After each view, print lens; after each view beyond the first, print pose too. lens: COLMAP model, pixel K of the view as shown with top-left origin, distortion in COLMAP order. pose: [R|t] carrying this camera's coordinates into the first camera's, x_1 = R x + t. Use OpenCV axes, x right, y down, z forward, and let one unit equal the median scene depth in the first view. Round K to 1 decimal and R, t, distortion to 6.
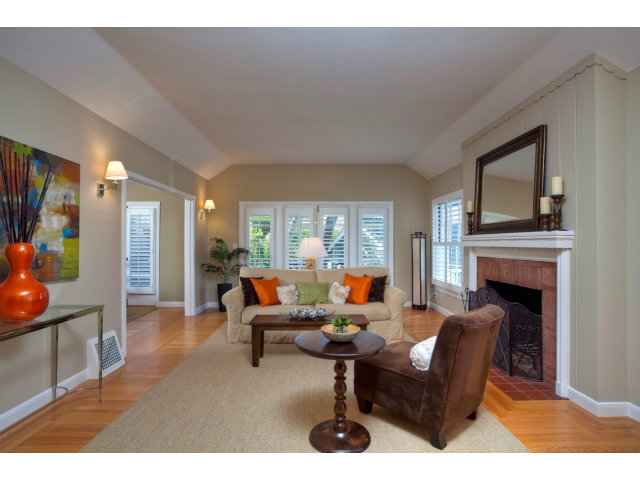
lens RADIAL K [[345.6, 0, 325.1], [0, 345.6, 241.1], [0, 0, 1]] dist [-0.037958, 0.003349]
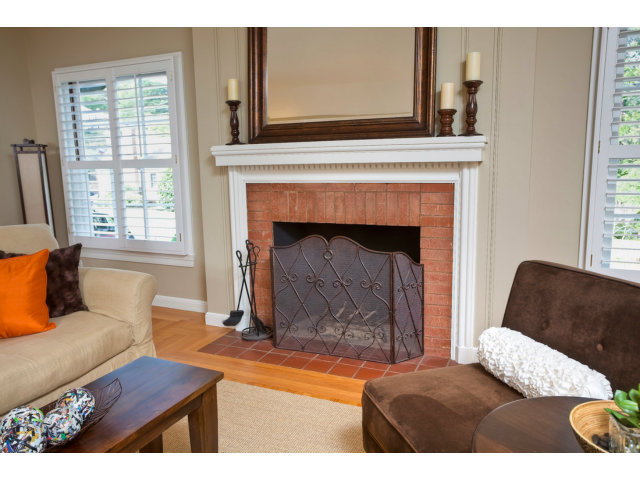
lens RADIAL K [[472.0, 0, 316.1], [0, 472.0, 237.7], [0, 0, 1]] dist [-0.005699, 0.012189]
pose [[0.434984, -0.156499, 0.886734, -0.195530], [0.016603, 0.986007, 0.165875, 0.005479], [-0.900285, -0.057431, 0.431495, 0.534633]]
